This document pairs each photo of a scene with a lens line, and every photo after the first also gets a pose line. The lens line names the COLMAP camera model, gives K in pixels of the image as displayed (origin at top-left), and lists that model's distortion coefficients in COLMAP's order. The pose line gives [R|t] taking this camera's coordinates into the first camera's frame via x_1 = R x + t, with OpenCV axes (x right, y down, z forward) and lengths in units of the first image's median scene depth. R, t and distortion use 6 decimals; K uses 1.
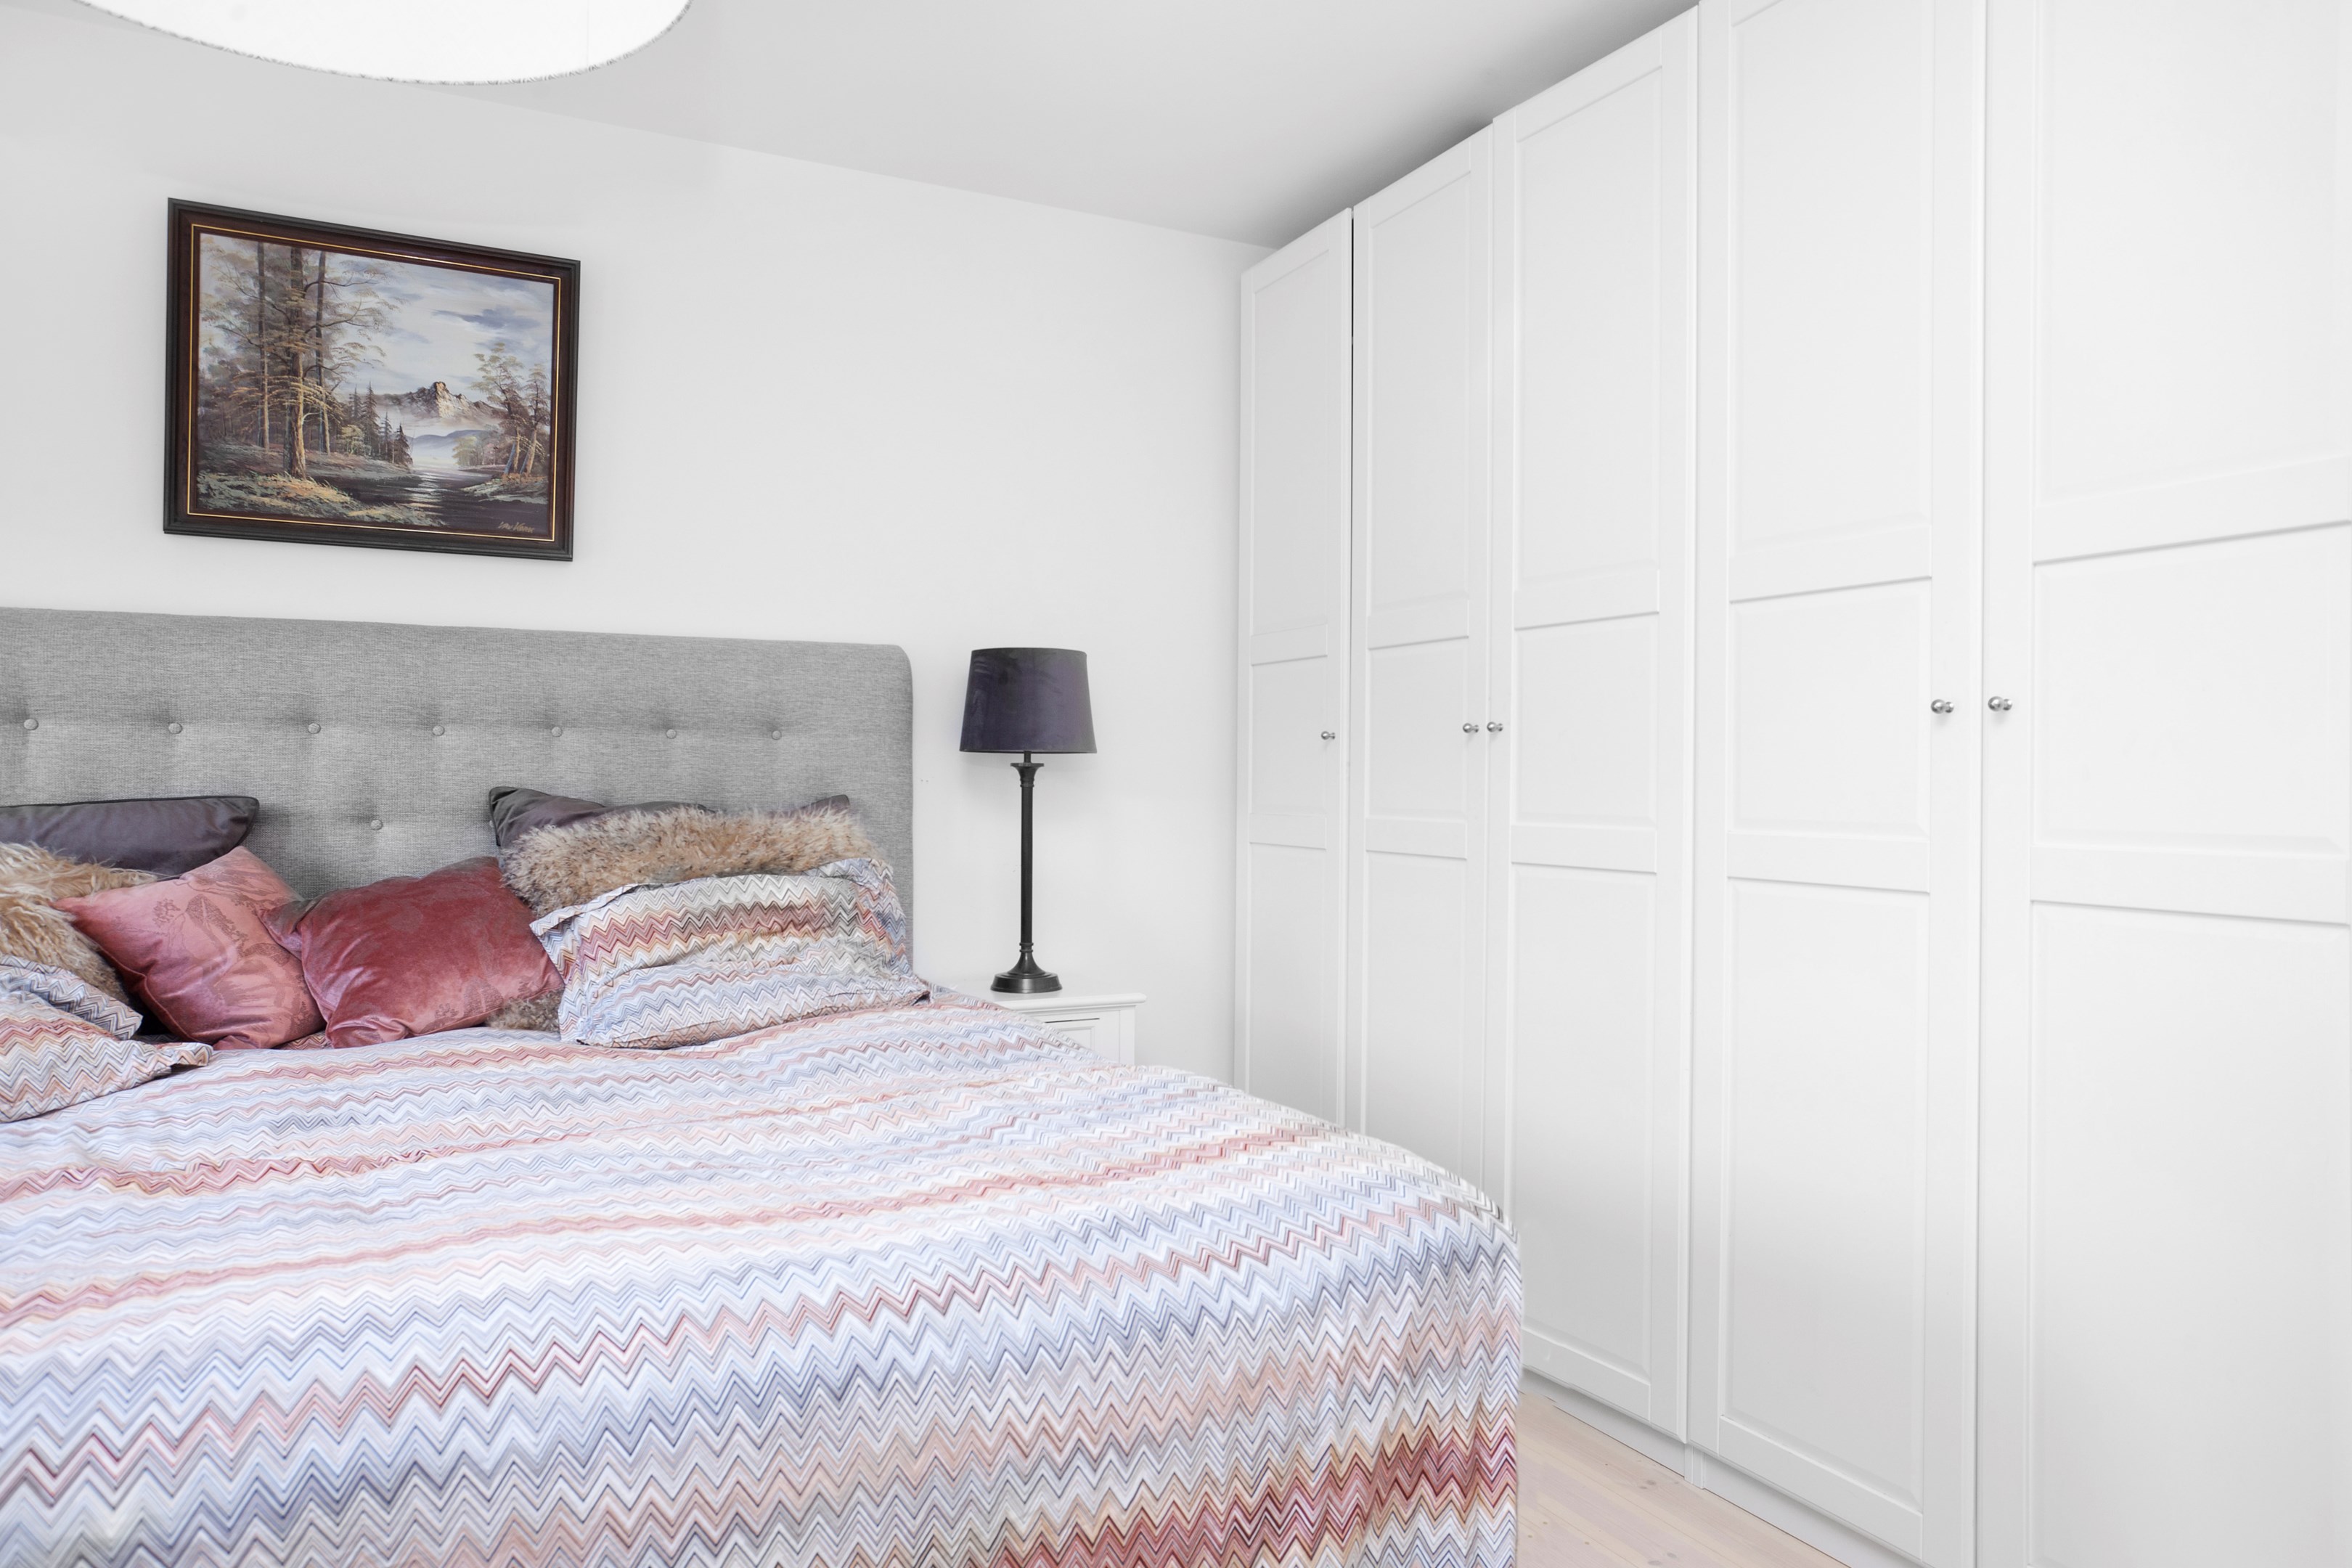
lens RADIAL K [[1498.6, 0, 1194.6], [0, 1498.6, 775.6], [0, 0, 1]] dist [-0.037304, 0.039443]
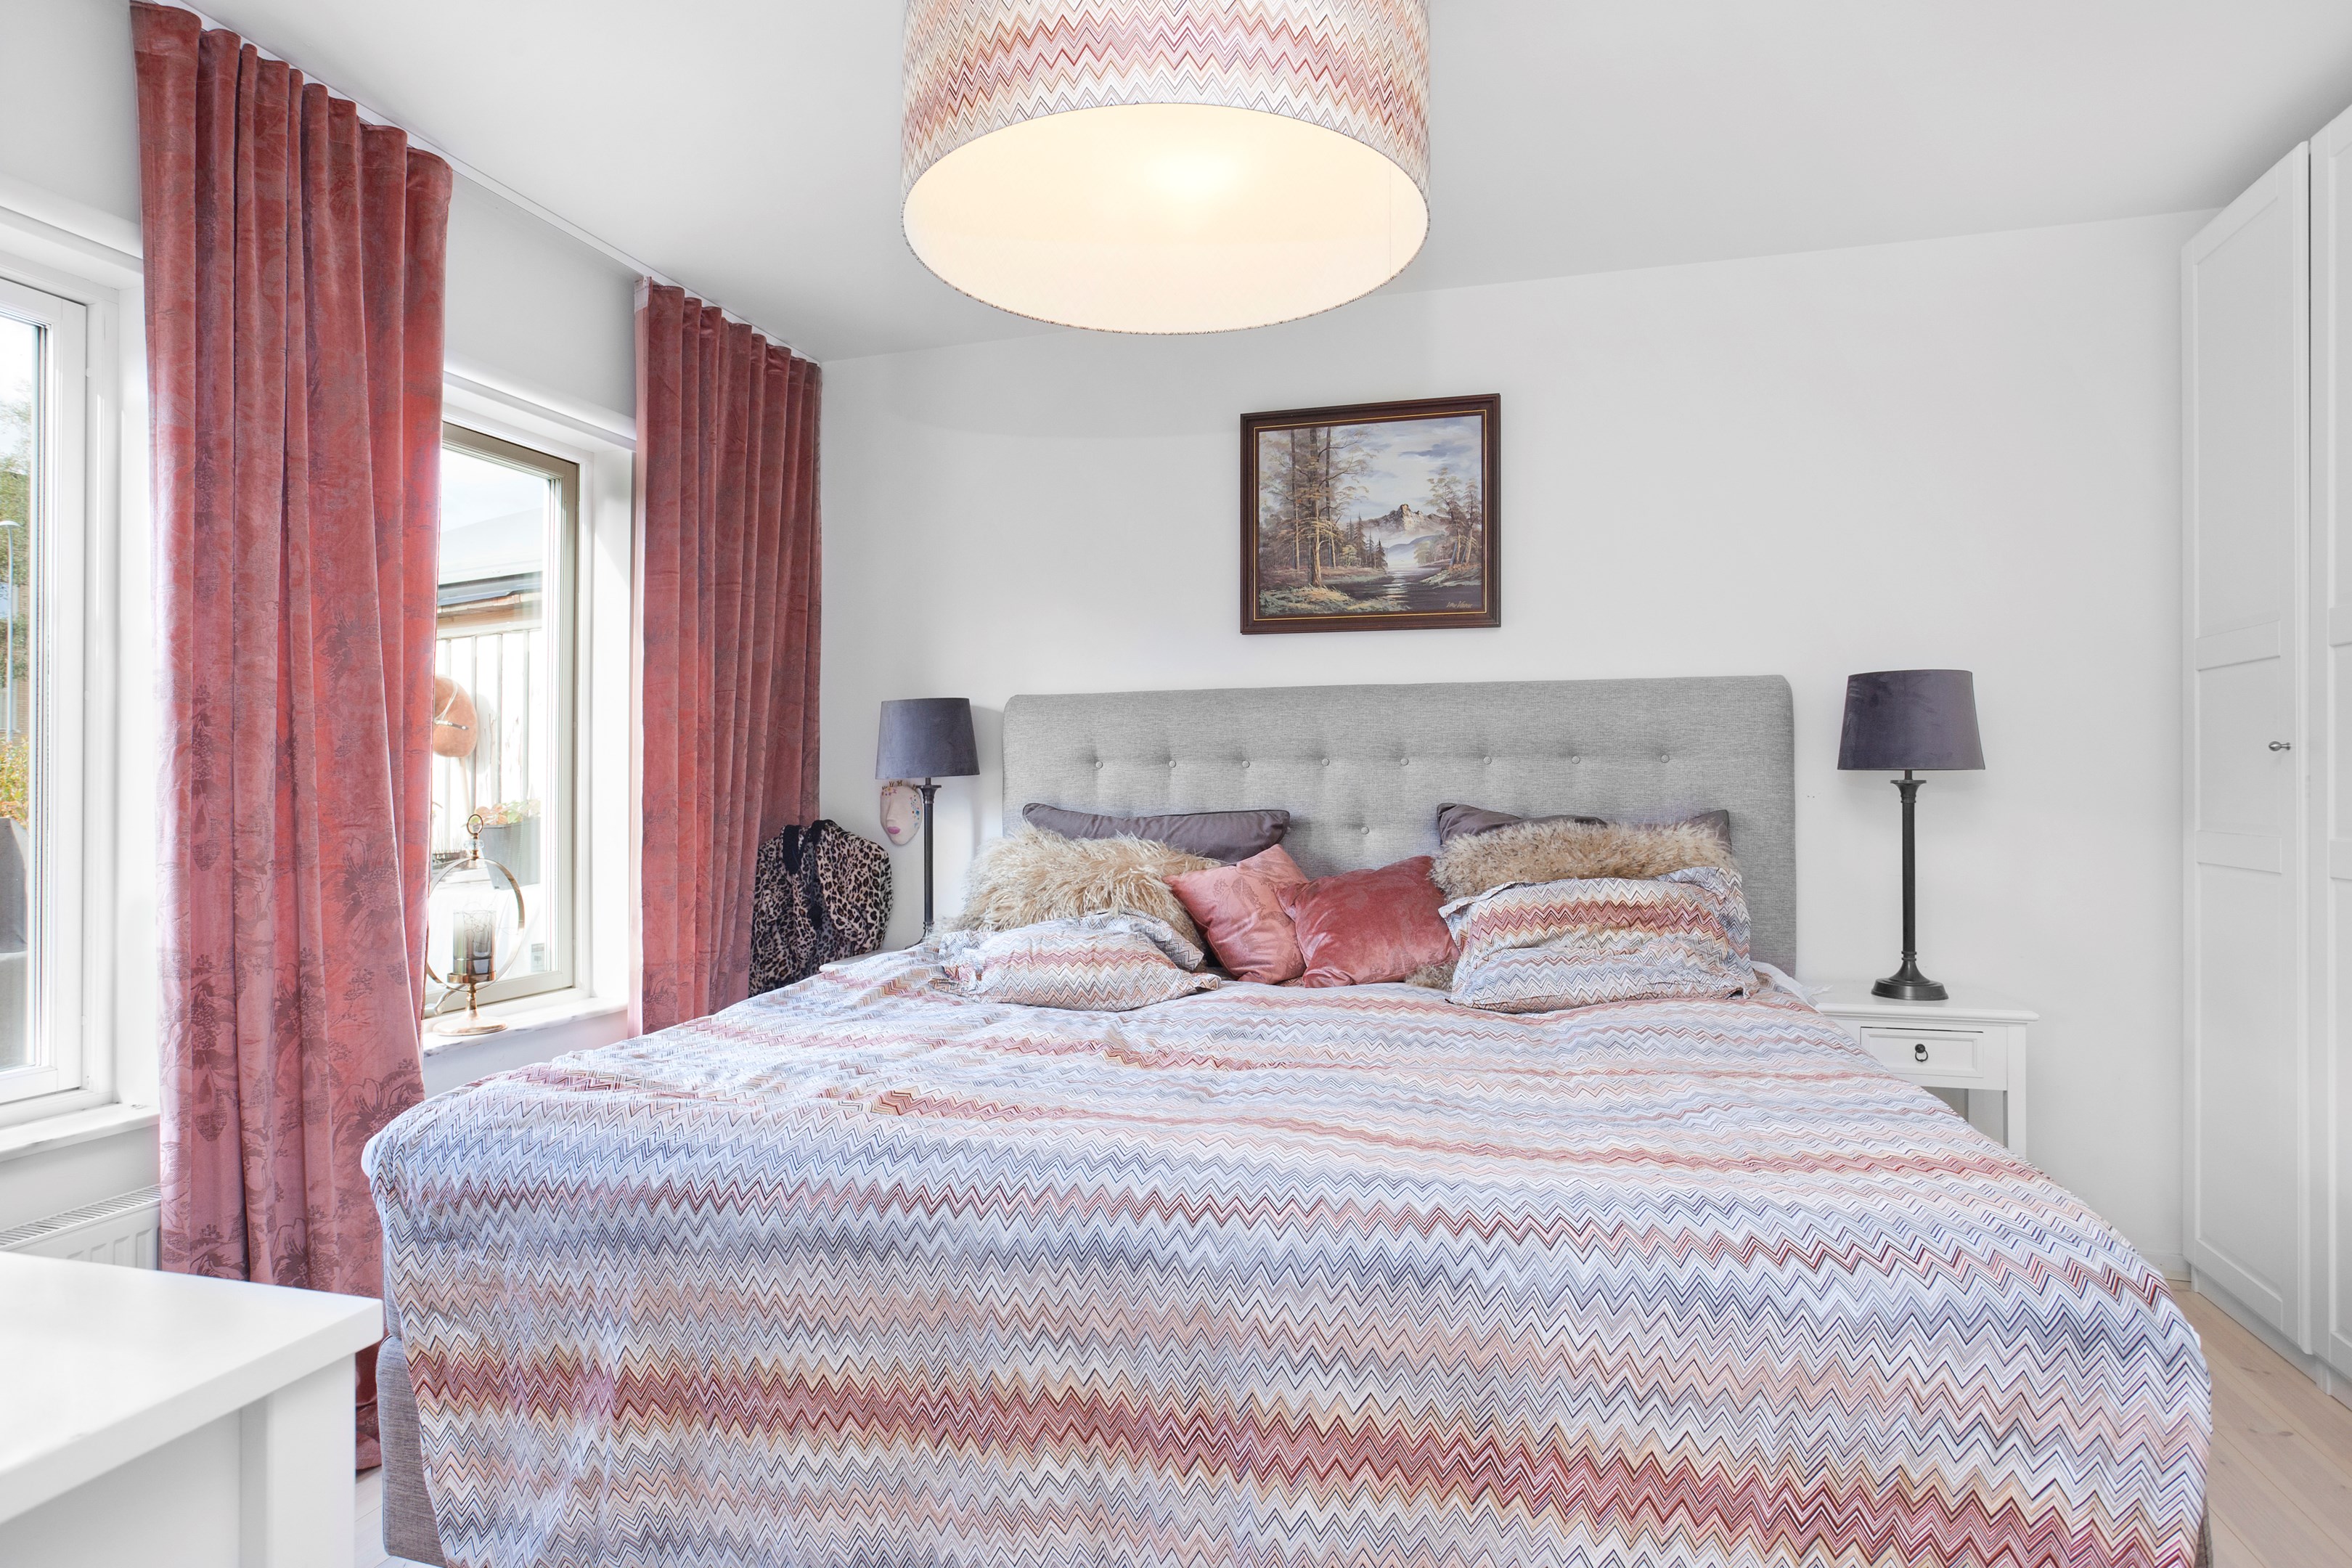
lens RADIAL K [[1268.6, 0, 1178.9], [0, 1268.6, 778.8], [0, 0, 1]] dist [-0.021151, 0.015339]
pose [[0.735096, -0.010554, -0.677881, 0.156372], [0.009174, 0.999942, -0.005620, -0.012377], [0.677901, -0.002087, 0.735150, 0.011503]]
